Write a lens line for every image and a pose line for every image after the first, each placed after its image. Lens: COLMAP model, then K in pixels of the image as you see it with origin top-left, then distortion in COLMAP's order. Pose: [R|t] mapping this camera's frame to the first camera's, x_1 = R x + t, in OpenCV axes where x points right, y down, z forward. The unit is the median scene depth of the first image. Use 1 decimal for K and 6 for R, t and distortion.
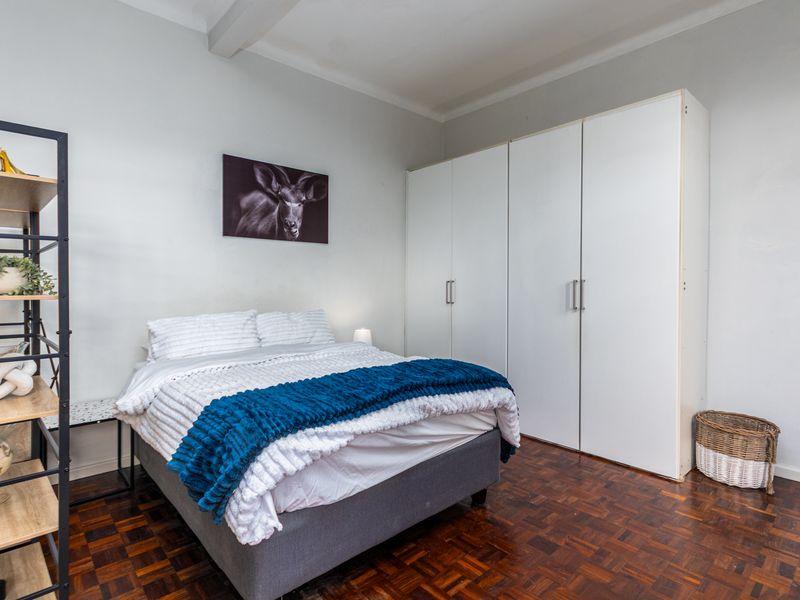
lens RADIAL K [[430.1, 0, 405.7], [0, 430.1, 285.6], [0, 0, 1]] dist [-0.006970, 0.008486]
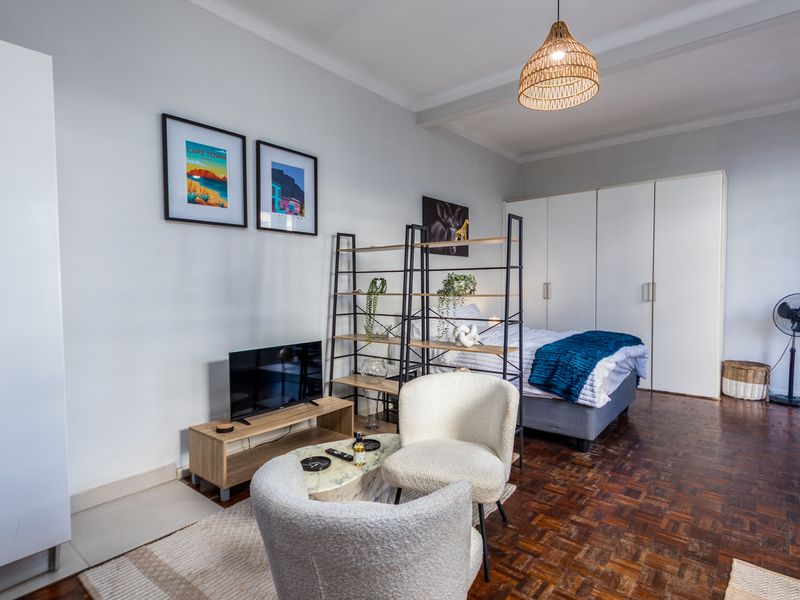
lens RADIAL K [[430.1, 0, 420.6], [0, 430.1, 291.0], [0, 0, 1]] dist [-0.006970, 0.008486]
pose [[0.987787, -0.010856, 0.155433, -0.608355], [0.008591, 0.999847, 0.015238, -0.010293], [-0.155575, -0.013717, 0.987729, -0.383799]]
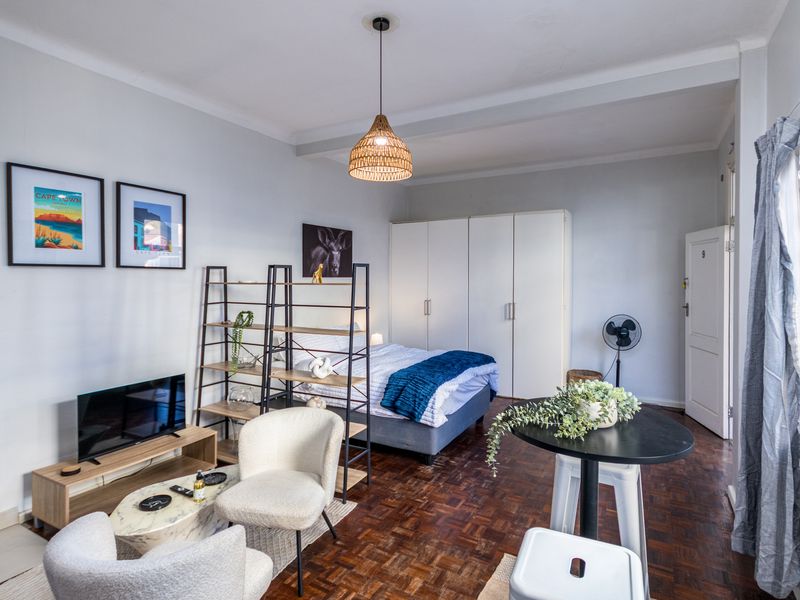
lens RADIAL K [[430.1, 0, 413.9], [0, 430.1, 282.4], [0, 0, 1]] dist [-0.006970, 0.008486]
pose [[0.948680, -0.006443, 0.316173, -0.494098], [0.004324, 0.999963, 0.007402, -0.099865], [-0.316209, -0.005655, 0.948673, -0.514961]]
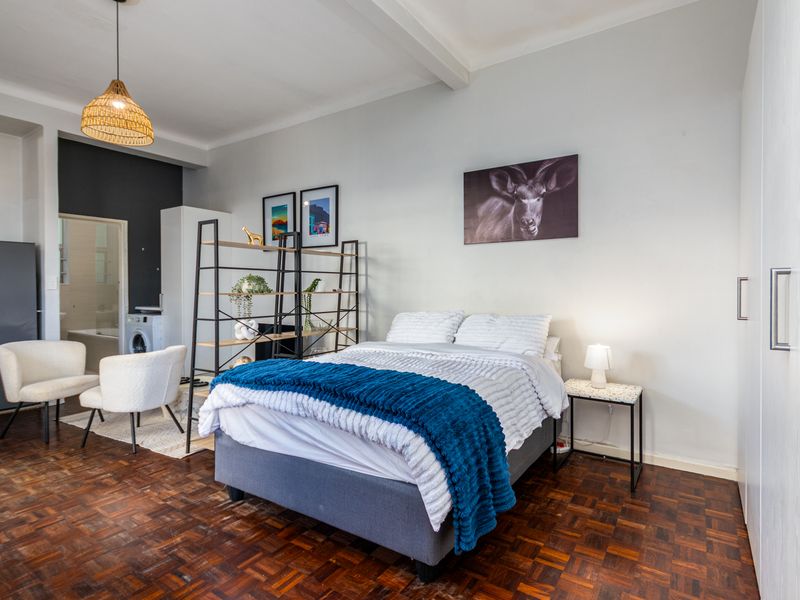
lens RADIAL K [[430.1, 0, 411.9], [0, 430.1, 291.1], [0, 0, 1]] dist [-0.006970, 0.008486]
pose [[0.254383, 0.003466, -0.967097, 0.595379], [0.002730, 0.999987, 0.004302, 0.002538], [0.967100, -0.003735, 0.254370, 0.532524]]
